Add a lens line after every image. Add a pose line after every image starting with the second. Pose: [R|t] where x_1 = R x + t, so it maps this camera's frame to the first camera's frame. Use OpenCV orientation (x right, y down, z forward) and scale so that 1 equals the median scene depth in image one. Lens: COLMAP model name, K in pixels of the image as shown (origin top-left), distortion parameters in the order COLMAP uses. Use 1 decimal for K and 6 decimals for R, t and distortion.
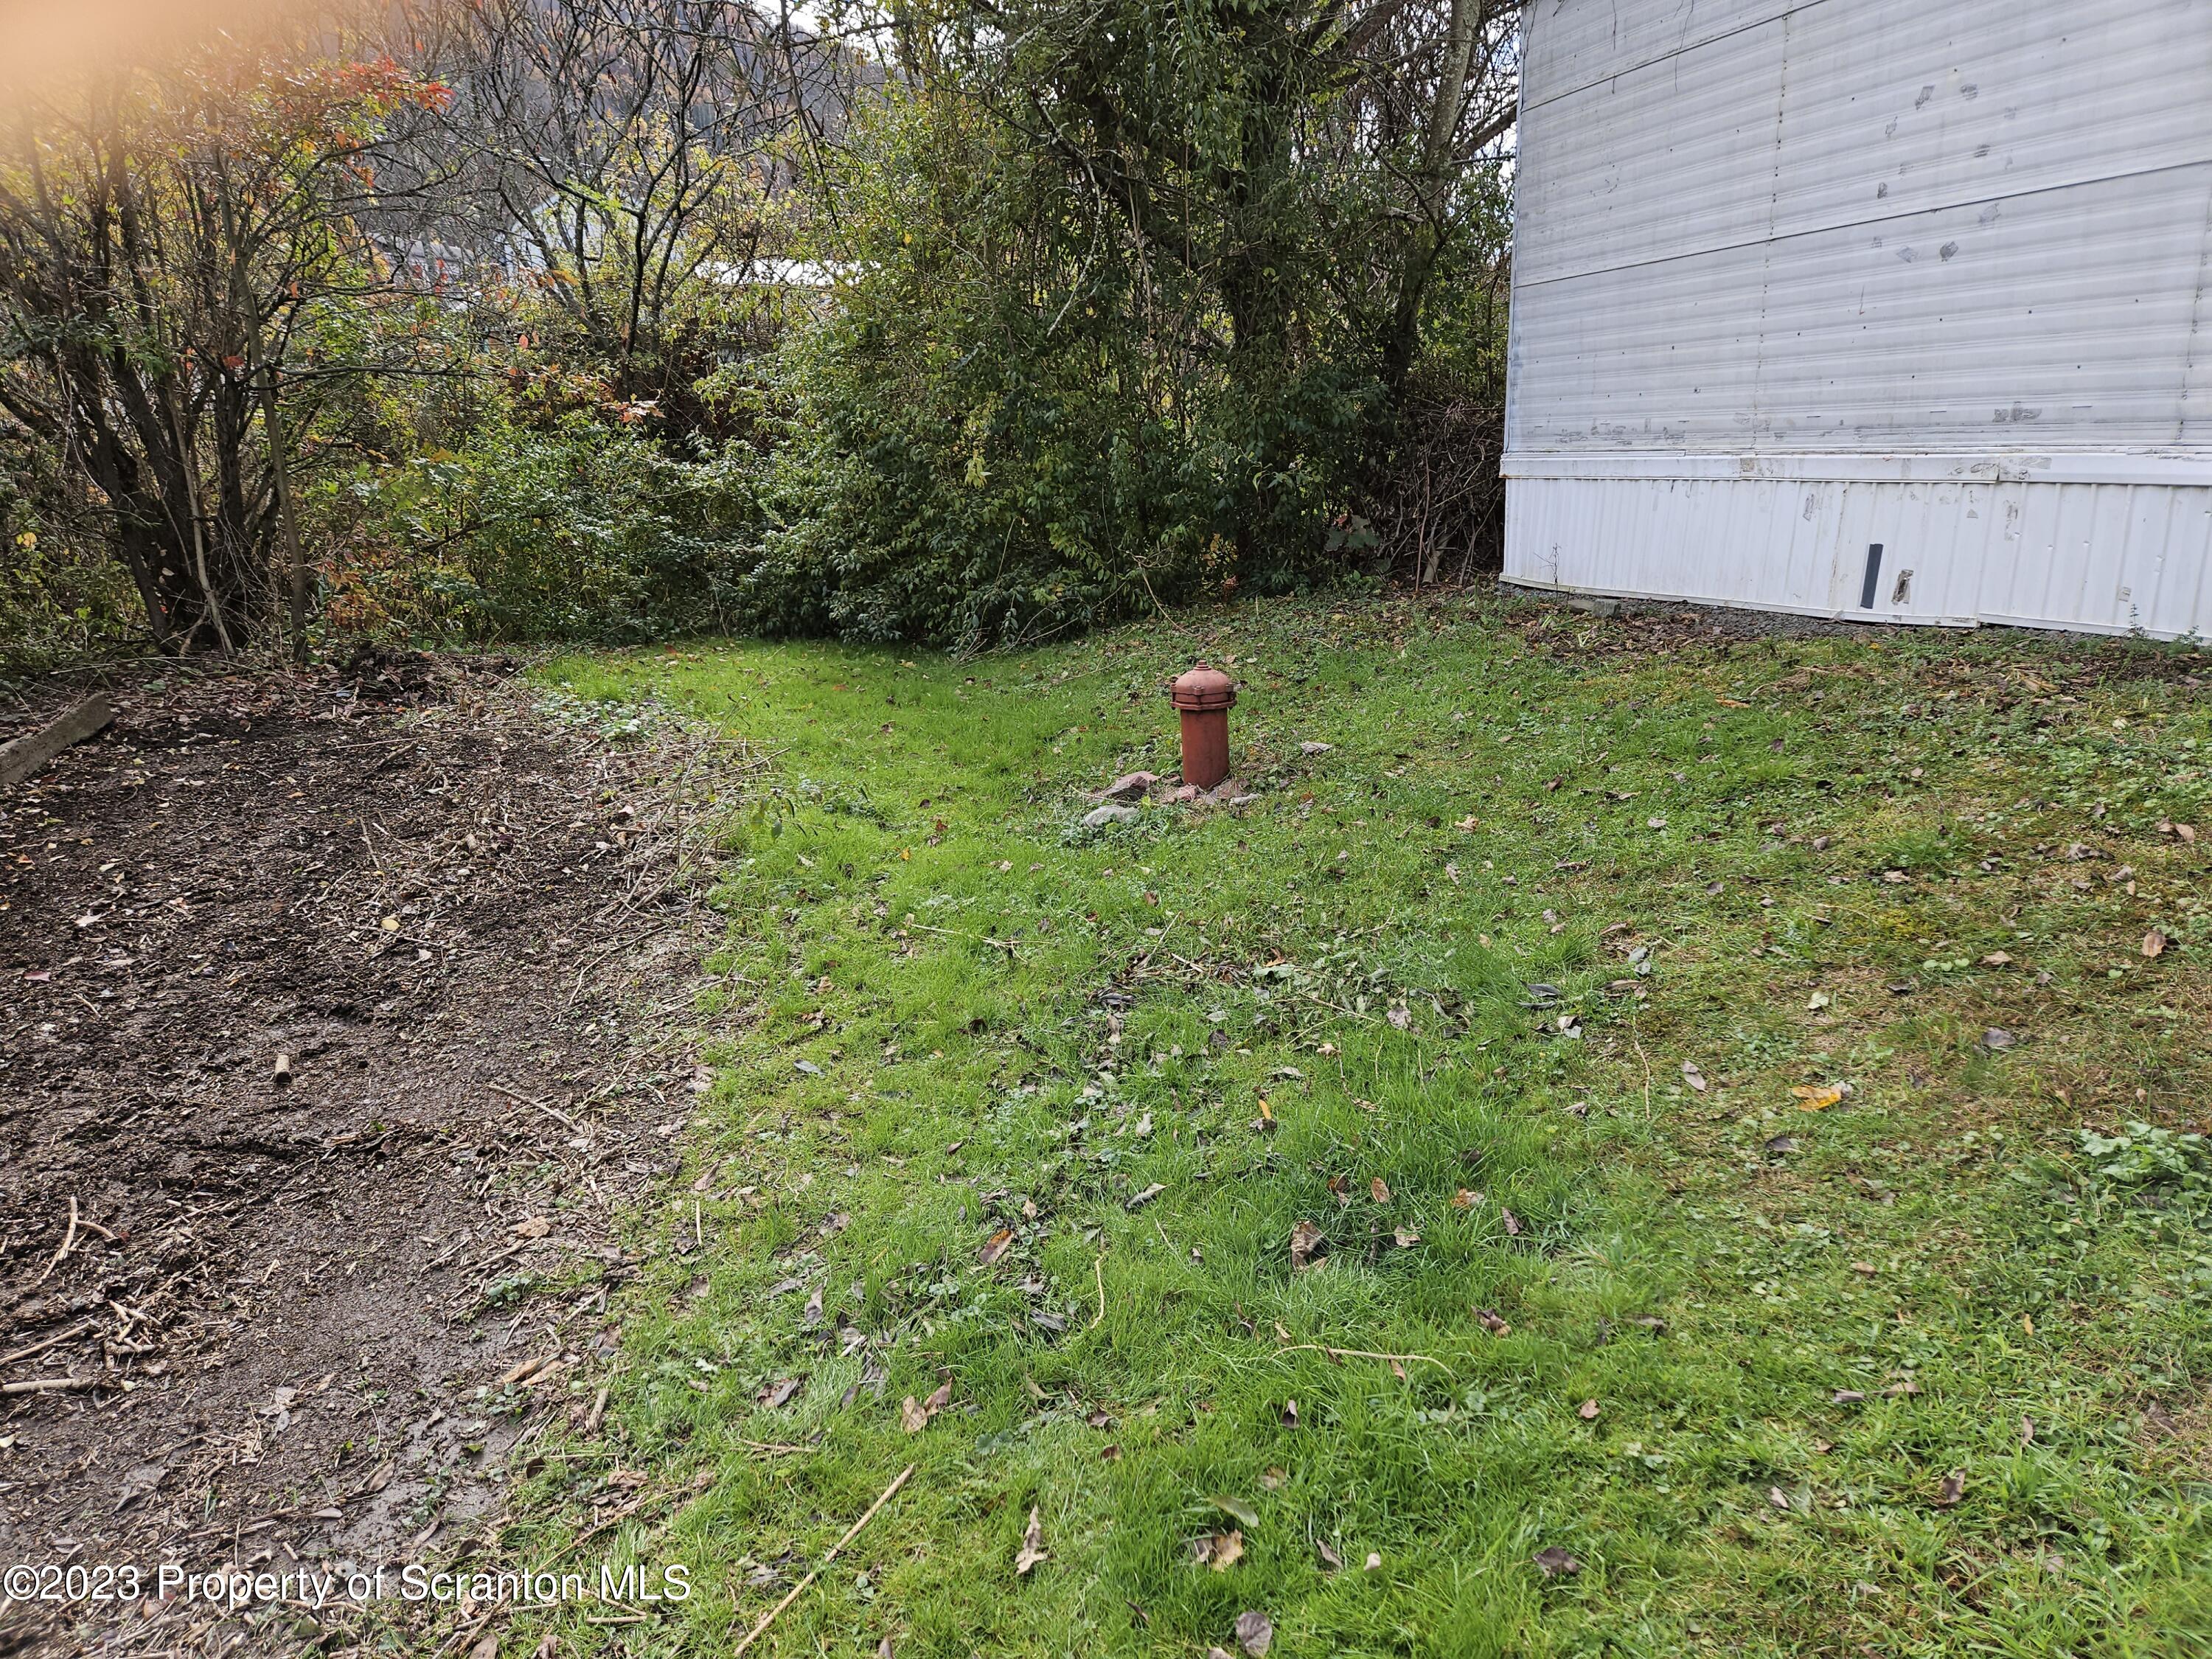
lens RADIAL K [[1466.7, 0, 1107.2], [0, 1466.7, 848.9], [0, 0, 1]] dist [0.094824, -0.071667]
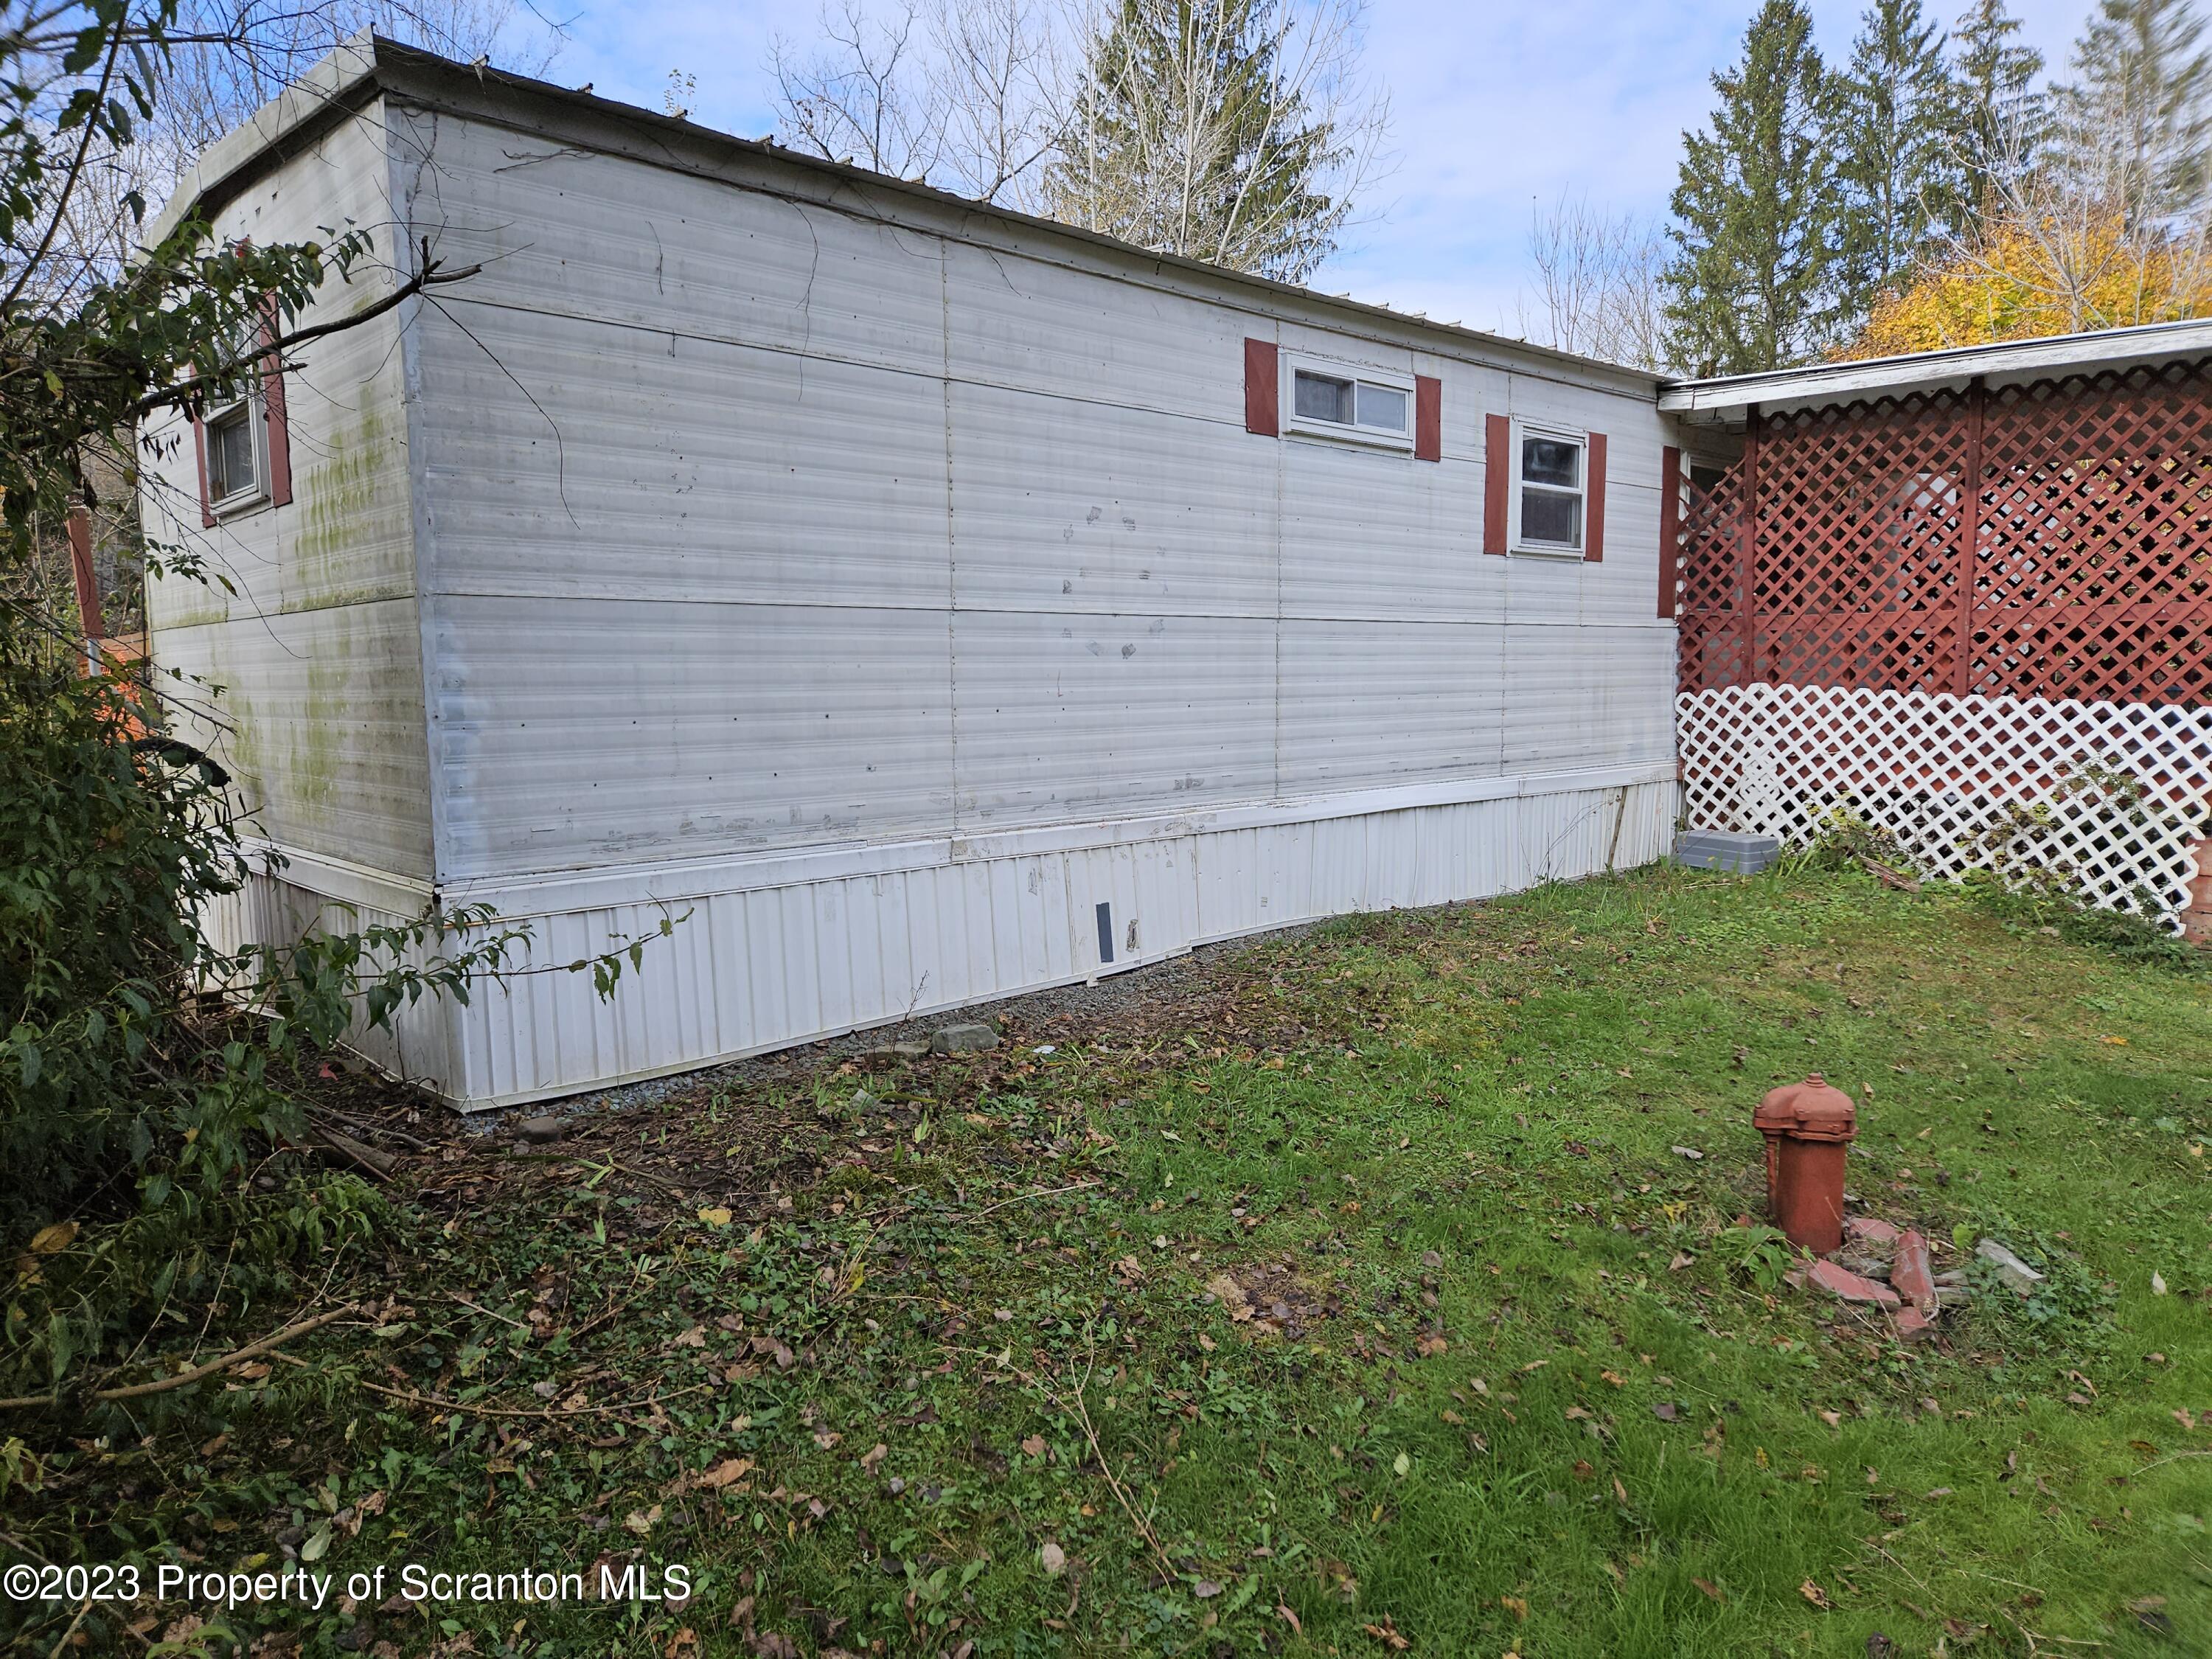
lens RADIAL K [[1466.7, 0, 1107.2], [0, 1466.7, 848.9], [0, 0, 1]] dist [0.094824, -0.071667]
pose [[-0.398237, -0.048724, 0.915988, -0.436483], [0.286853, 0.941889, 0.174815, -0.420286], [-0.871276, 0.332372, -0.361118, 1.359117]]
